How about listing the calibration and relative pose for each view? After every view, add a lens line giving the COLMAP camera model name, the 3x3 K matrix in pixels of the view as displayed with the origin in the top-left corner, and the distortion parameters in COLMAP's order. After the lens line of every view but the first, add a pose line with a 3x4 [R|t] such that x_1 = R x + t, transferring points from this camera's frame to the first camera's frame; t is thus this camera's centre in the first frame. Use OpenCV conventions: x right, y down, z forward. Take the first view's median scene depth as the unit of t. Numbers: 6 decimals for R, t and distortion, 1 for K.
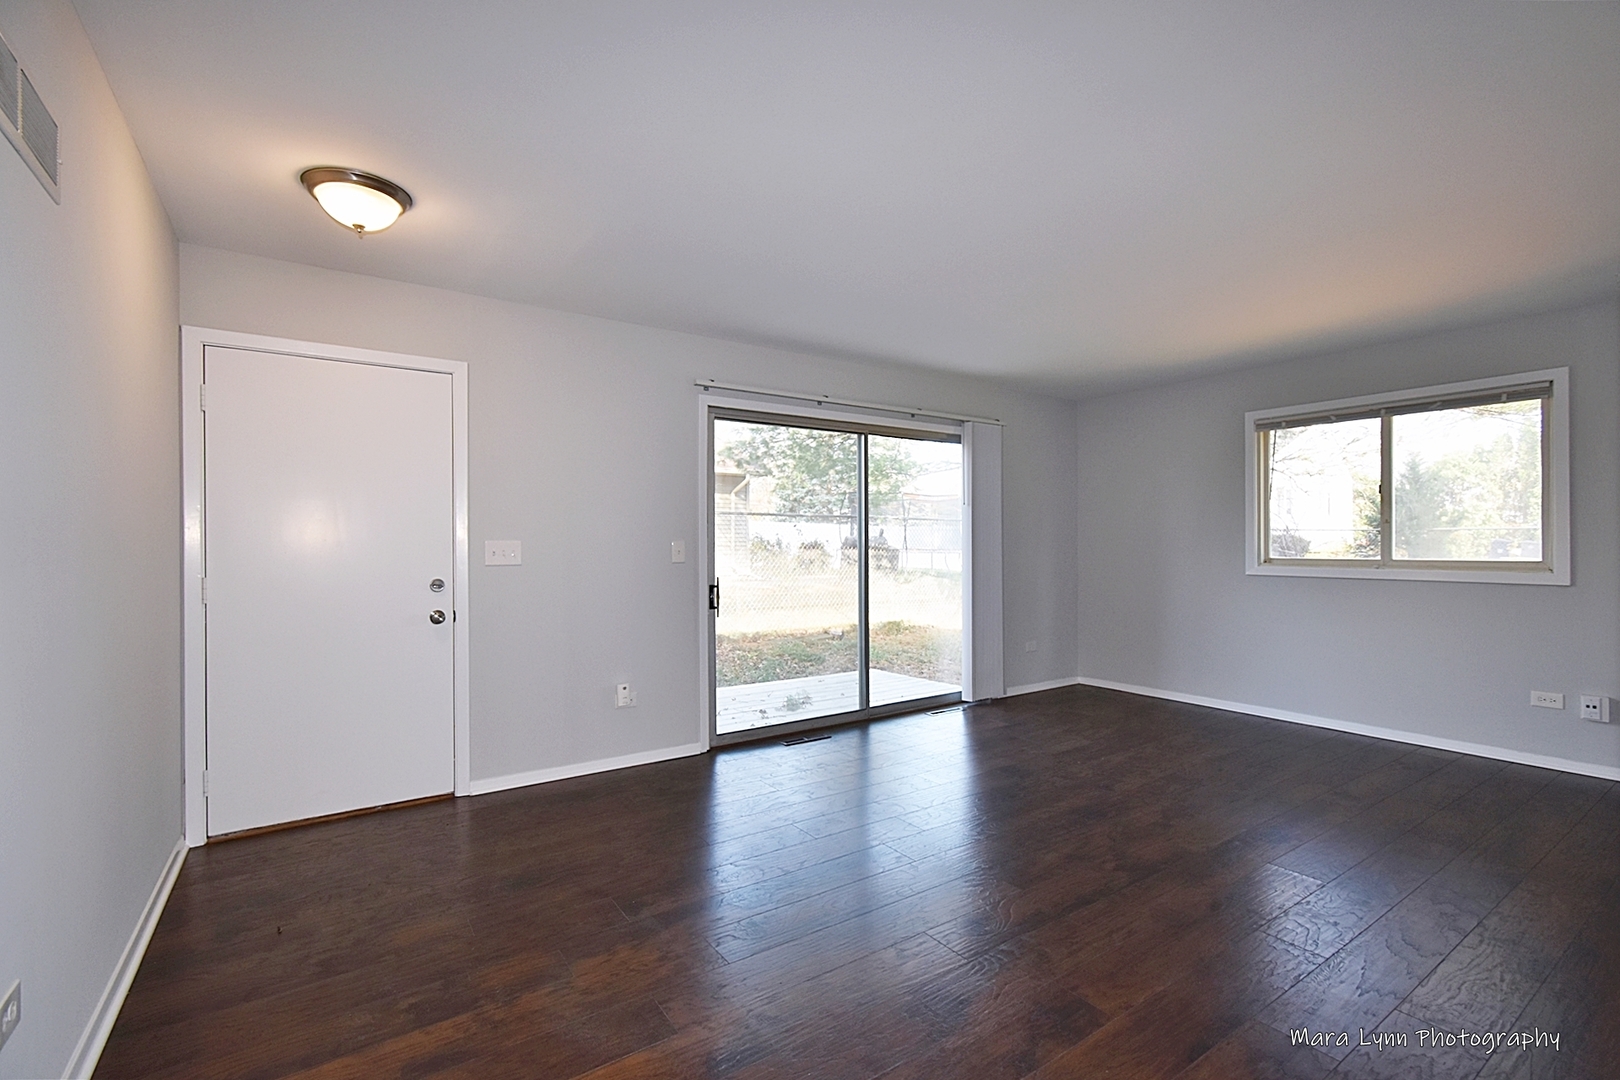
lens RADIAL K [[715.4, 0, 815.6], [0, 715.4, 549.8], [0, 0, 1]] dist [-0.001043, -0.000736]
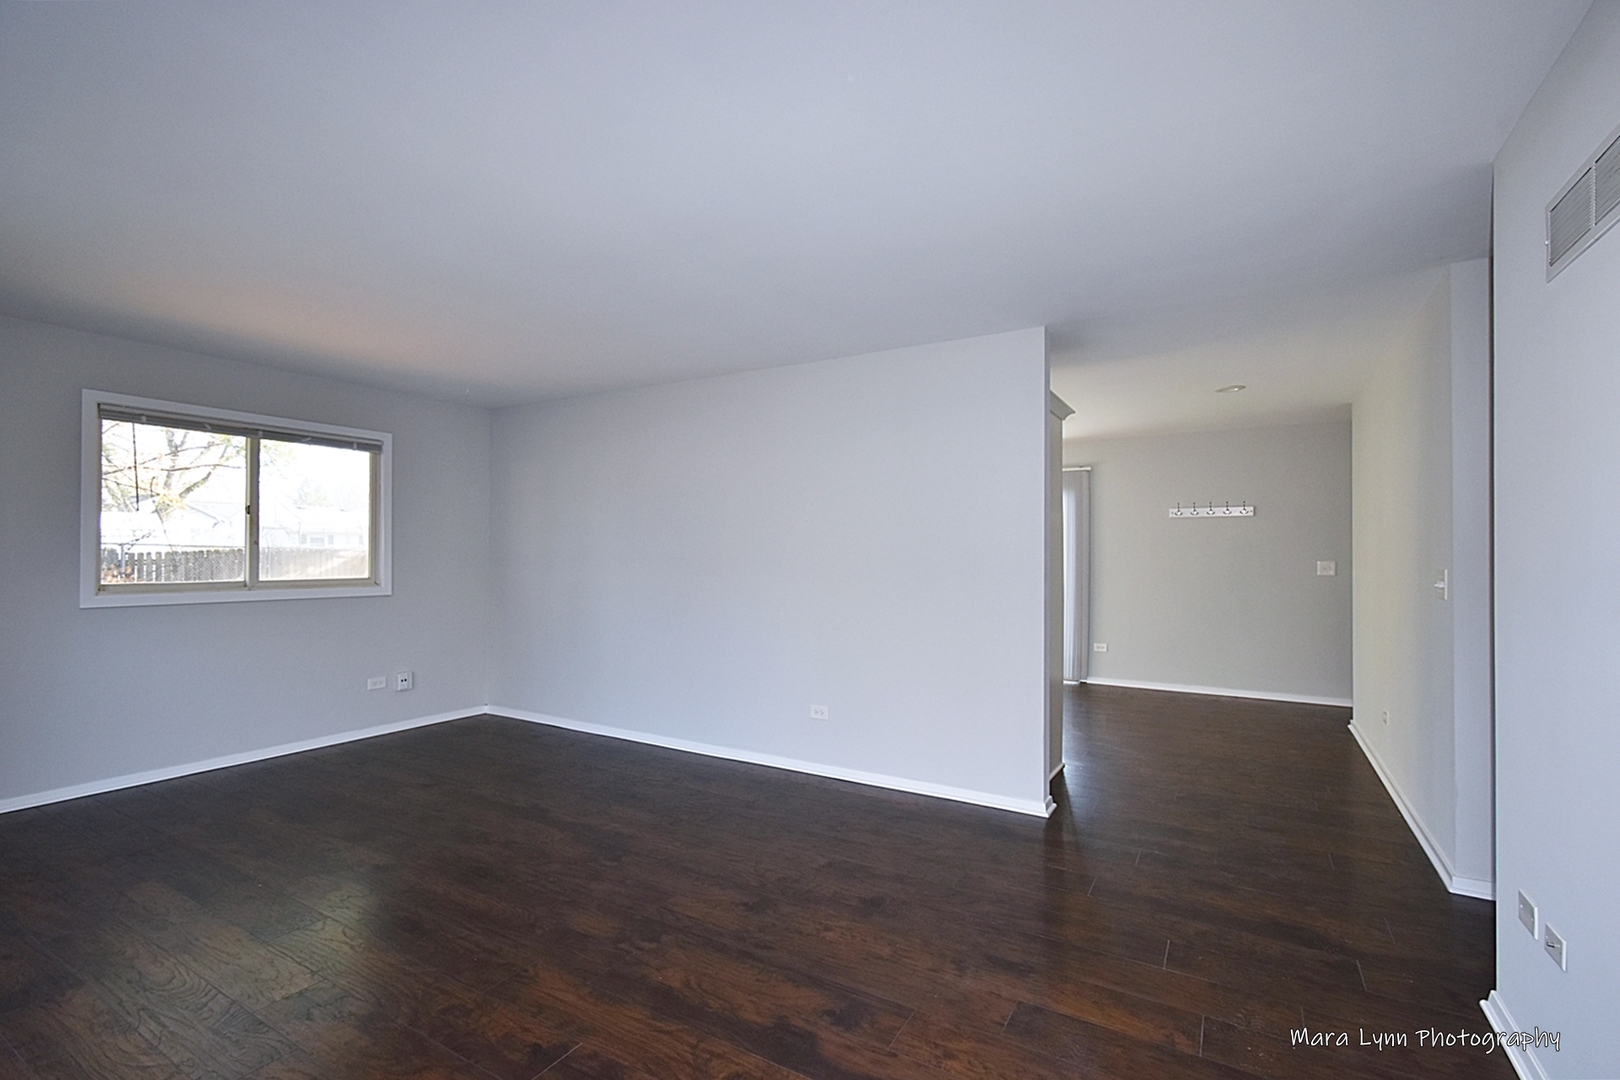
lens RADIAL K [[717.7, 0, 823.4], [0, 717.7, 548.6], [0, 0, 1]] dist [-0.001683, -0.000637]
pose [[-0.429256, 0.006575, 0.903159, -0.452087], [0.003989, 0.999978, -0.005384, -0.023297], [-0.903174, 0.001292, -0.429273, 0.723280]]
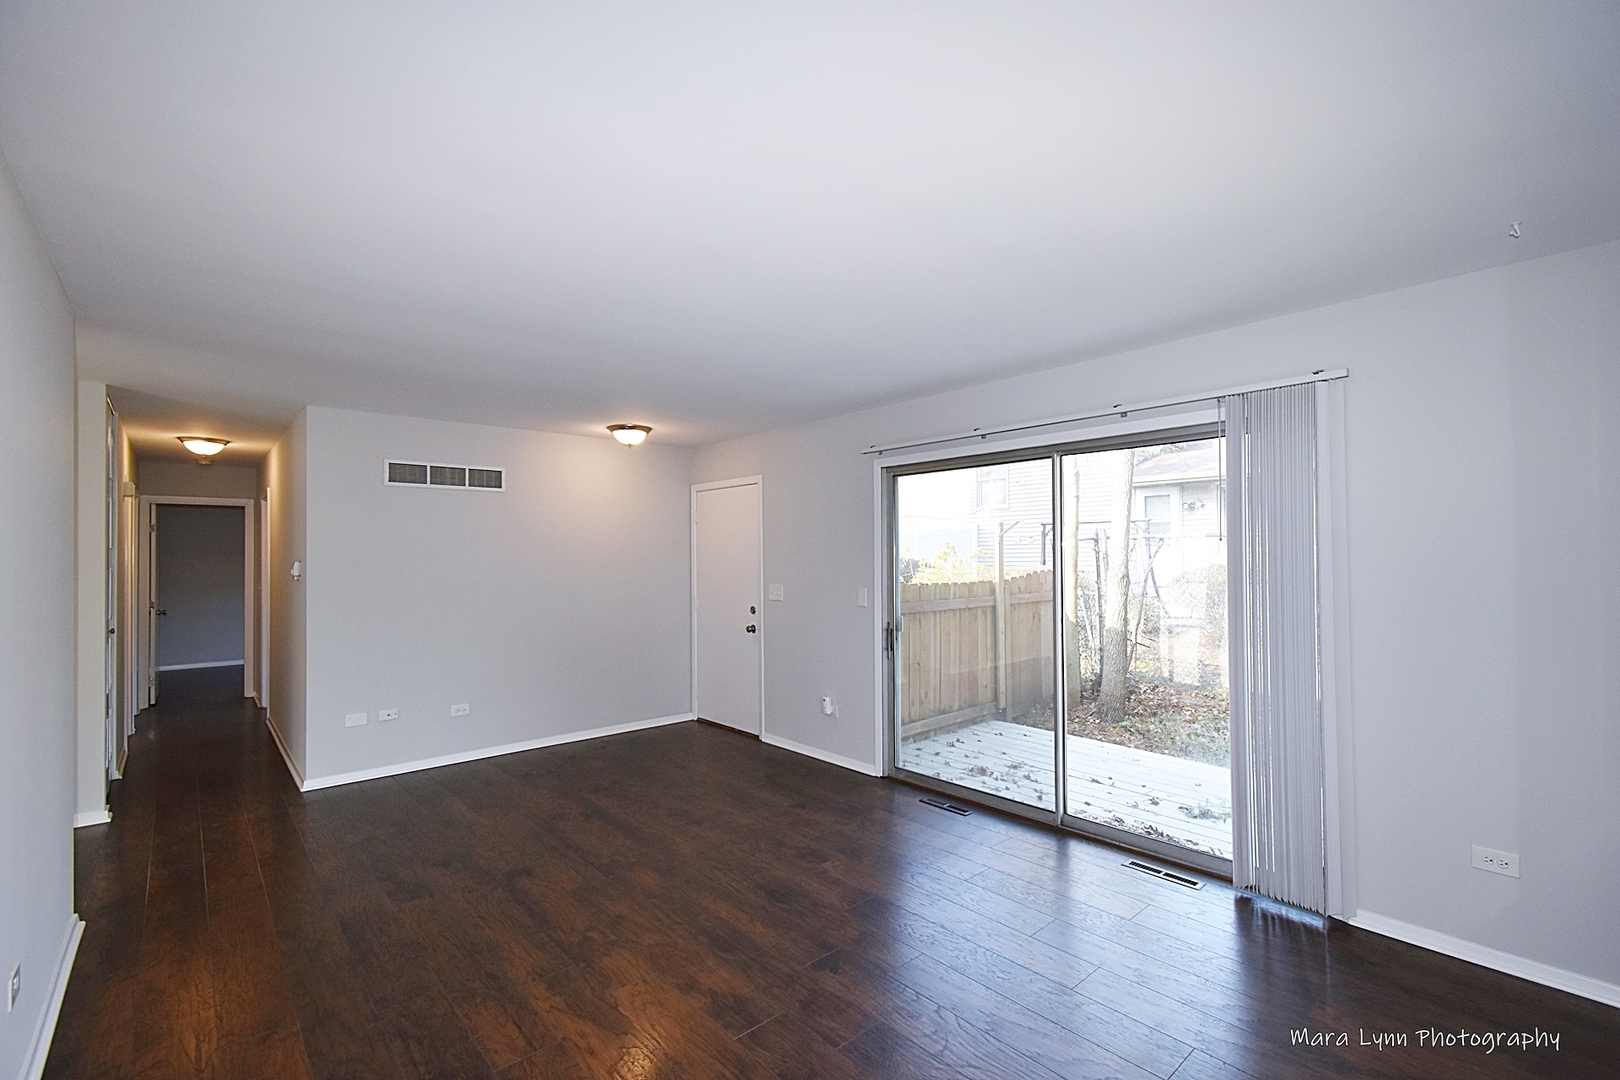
lens RADIAL K [[707.8, 0, 820.4], [0, 707.8, 548.5], [0, 0, 1]] dist [0.000576, 0.000193]
pose [[0.128585, -0.010194, -0.991646, 0.894786], [-0.002101, 0.999942, -0.010551, -0.060715], [0.991696, 0.003440, 0.128556, 0.729324]]
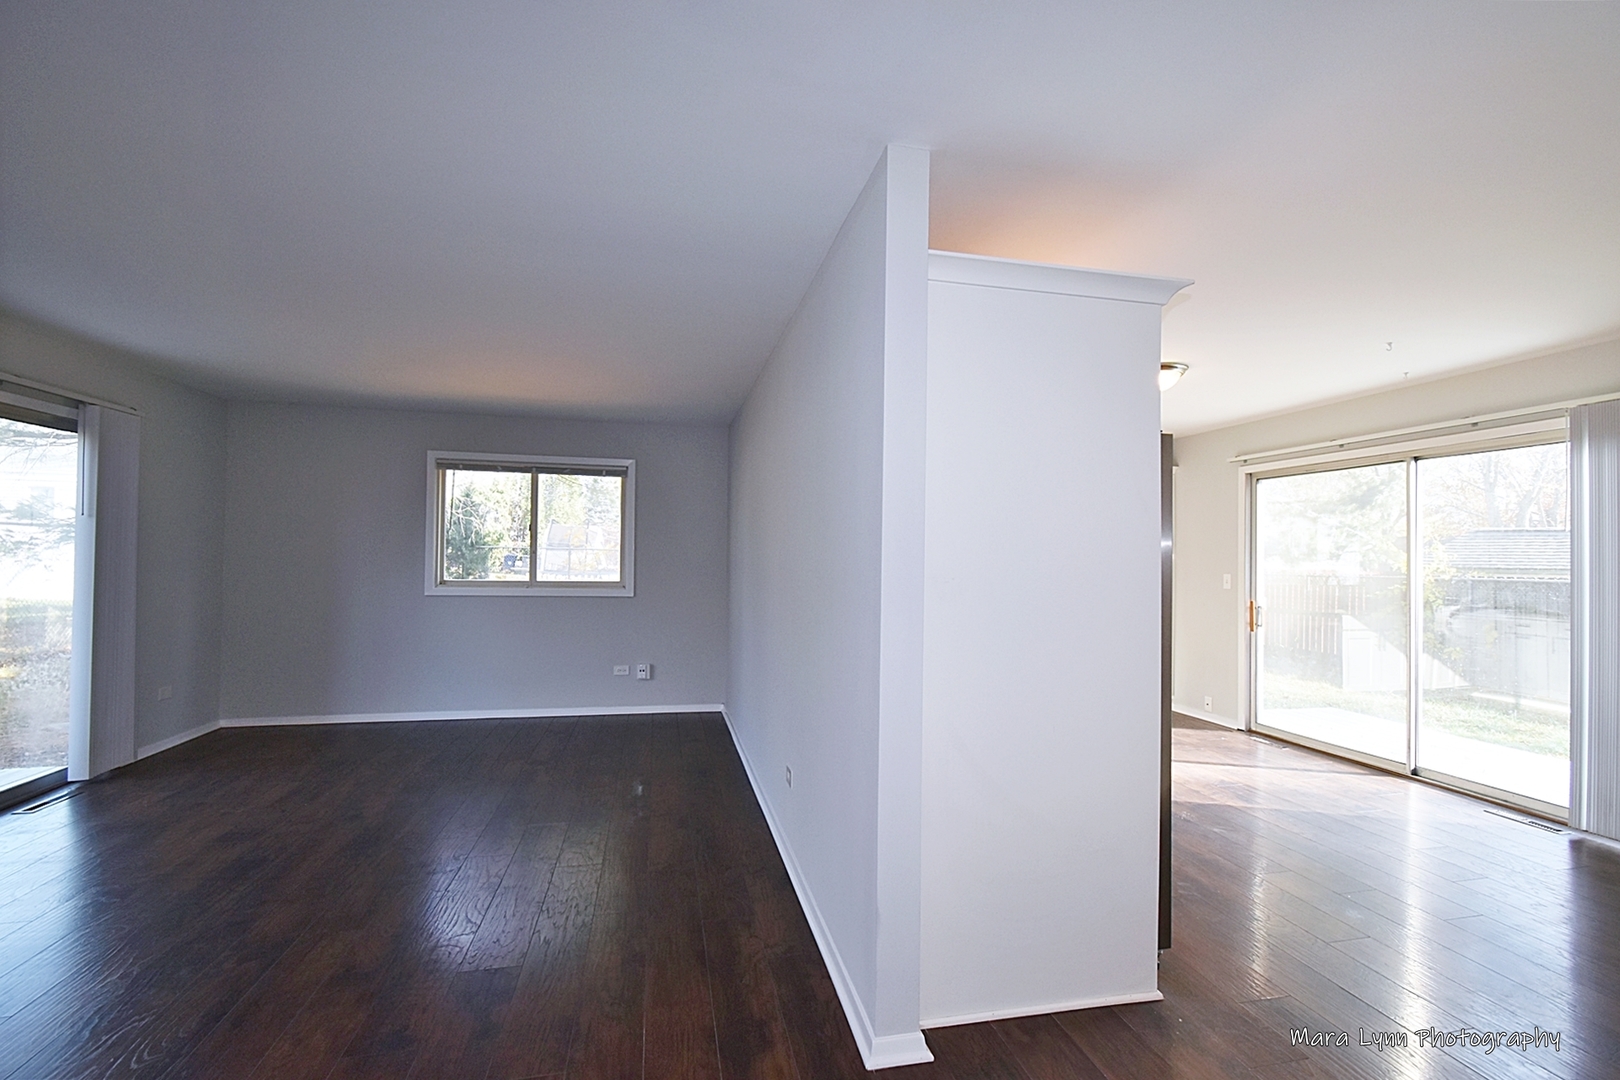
lens RADIAL K [[715.4, 0, 815.6], [0, 715.4, 549.8], [0, 0, 1]] dist [-0.001043, -0.000736]
pose [[0.374199, 0.020479, 0.927122, -0.237345], [-0.009544, 0.999788, -0.018232, -0.025372], [-0.927299, -0.002026, 0.374315, 0.020405]]
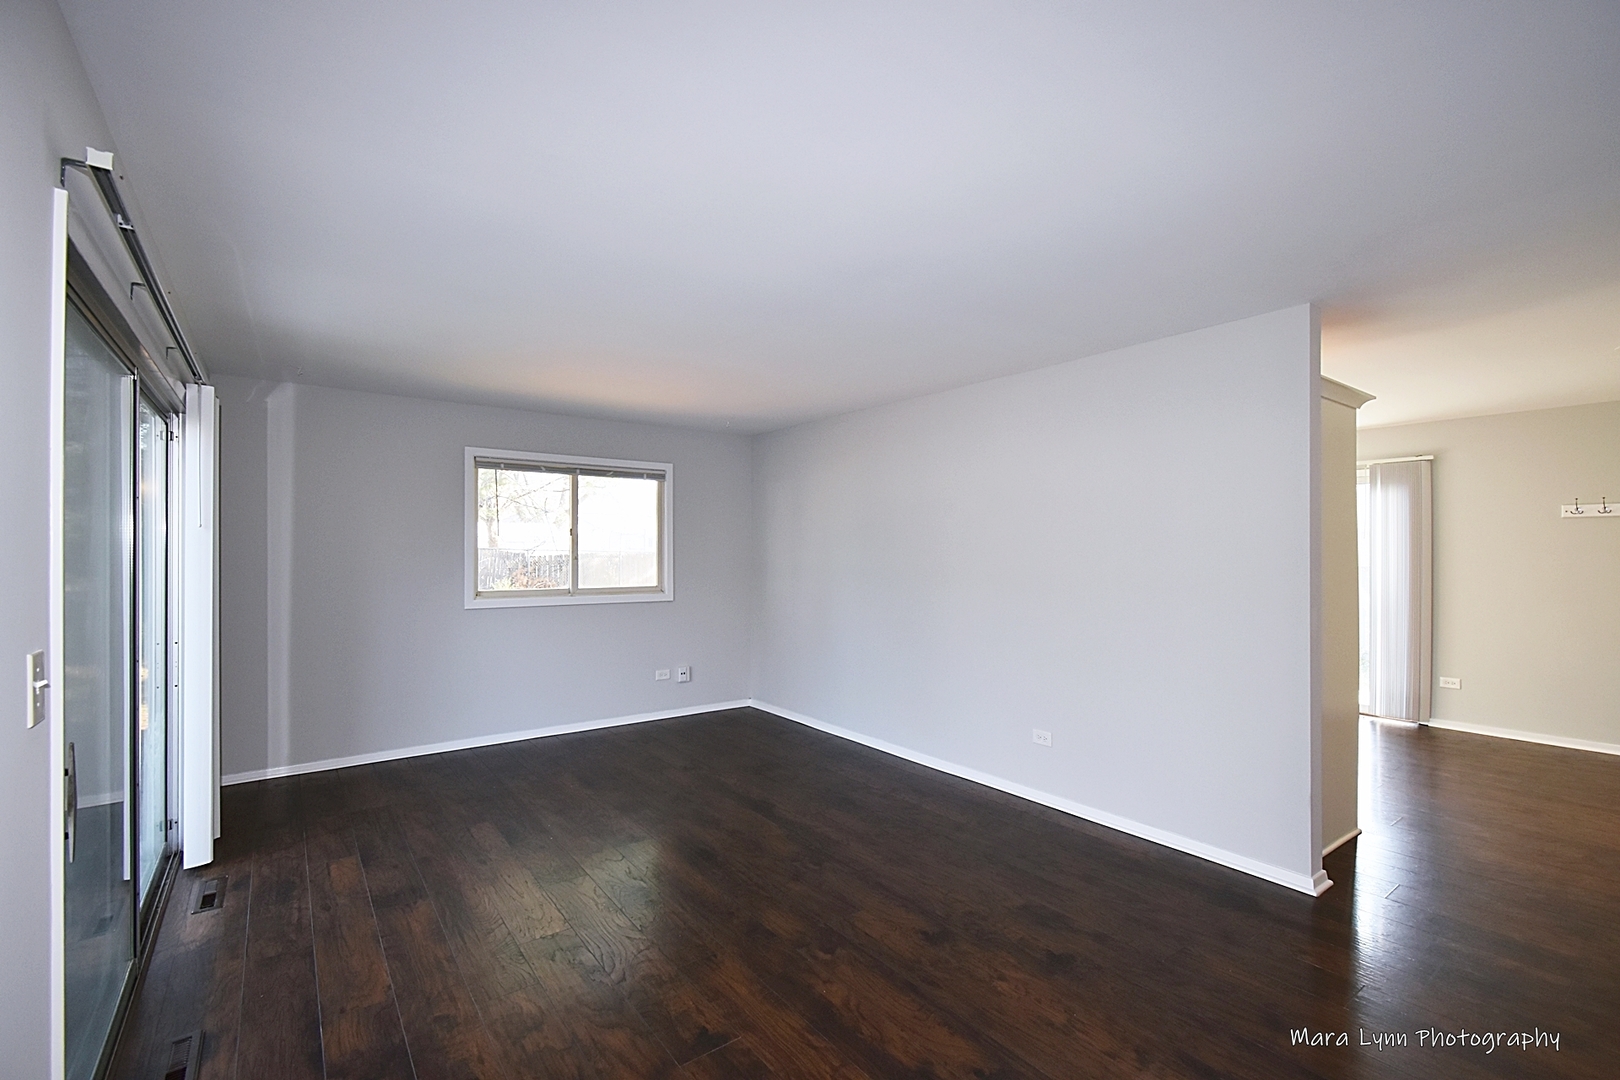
lens RADIAL K [[707.8, 0, 820.4], [0, 707.8, 548.5], [0, 0, 1]] dist [0.000576, 0.000193]
pose [[-0.046263, 0.006024, 0.998911, -0.467854], [0.007095, 0.999959, -0.005702, -0.047248], [-0.998904, 0.006824, -0.046304, 0.636994]]
